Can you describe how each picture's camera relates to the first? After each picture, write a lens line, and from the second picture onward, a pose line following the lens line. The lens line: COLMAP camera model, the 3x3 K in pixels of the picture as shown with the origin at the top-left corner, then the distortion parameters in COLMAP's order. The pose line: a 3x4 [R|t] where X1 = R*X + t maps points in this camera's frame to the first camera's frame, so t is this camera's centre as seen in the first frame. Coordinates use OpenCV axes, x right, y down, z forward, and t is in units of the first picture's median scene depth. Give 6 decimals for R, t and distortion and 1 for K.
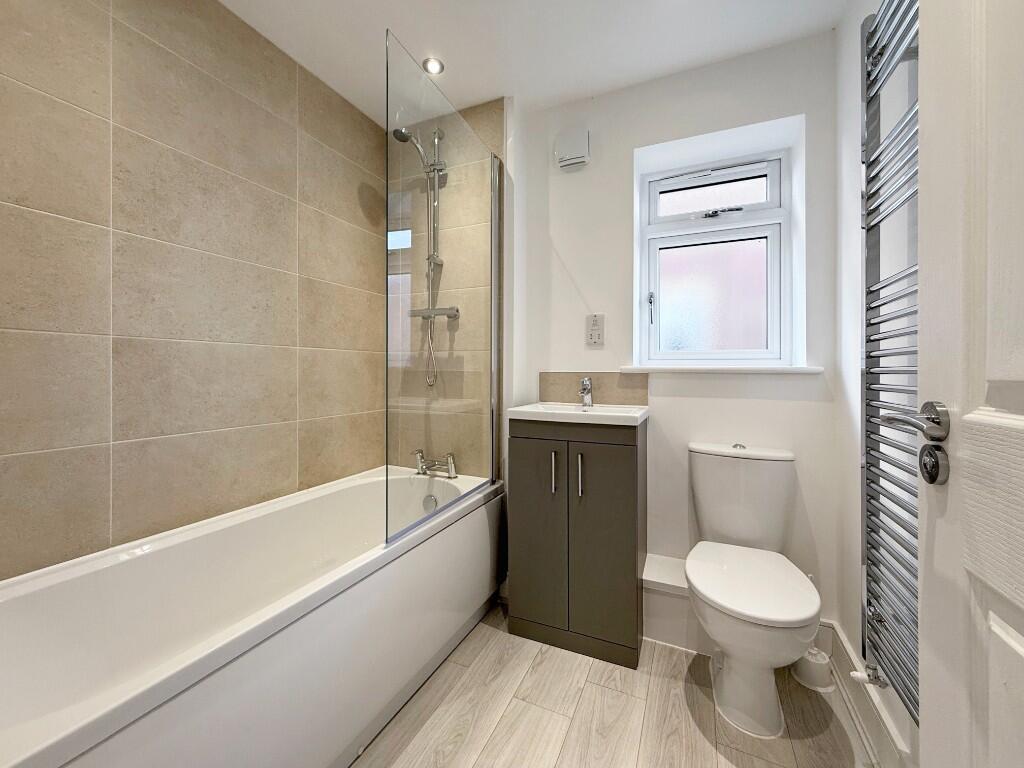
lens RADIAL K [[413.7, 0, 512.0], [0, 413.7, 384.0], [0, 0, 1]] dist [-0.024184, -0.000009]
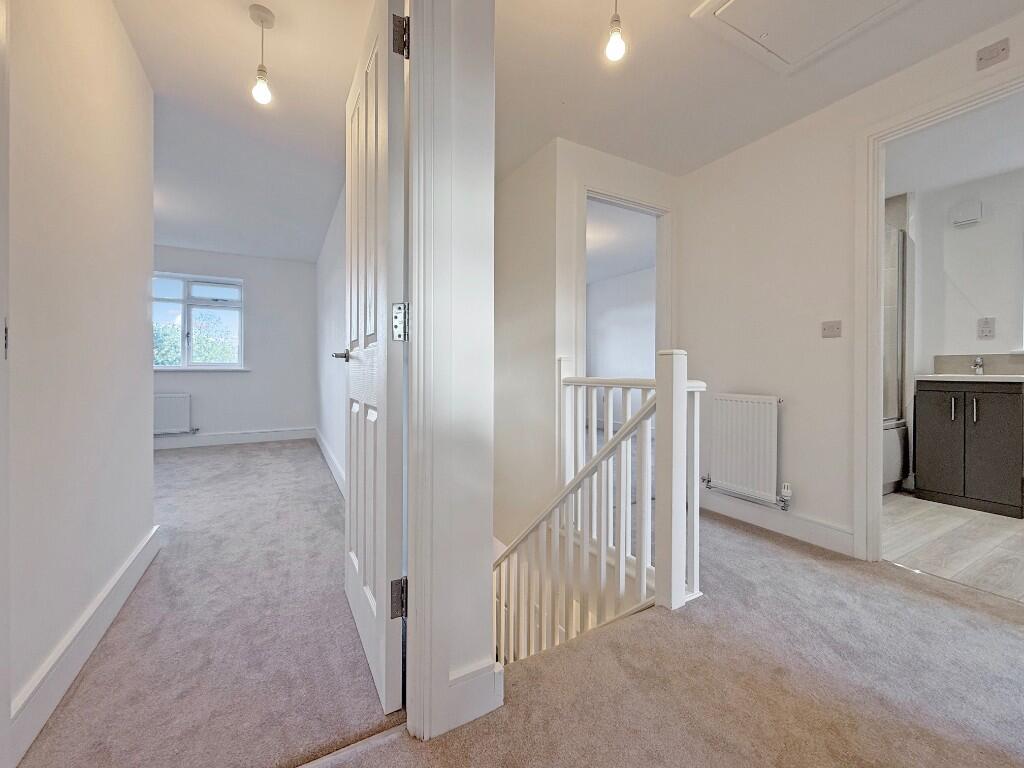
lens RADIAL K [[414.2, 0, 507.6], [0, 414.2, 376.1], [0, 0, 1]] dist [-0.000046, 0.000076]
pose [[0.799002, 0.001839, -0.601326, -0.326277], [-0.000897, 0.999998, 0.001867, 0.056197], [0.601328, -0.000953, 0.799002, -1.444256]]
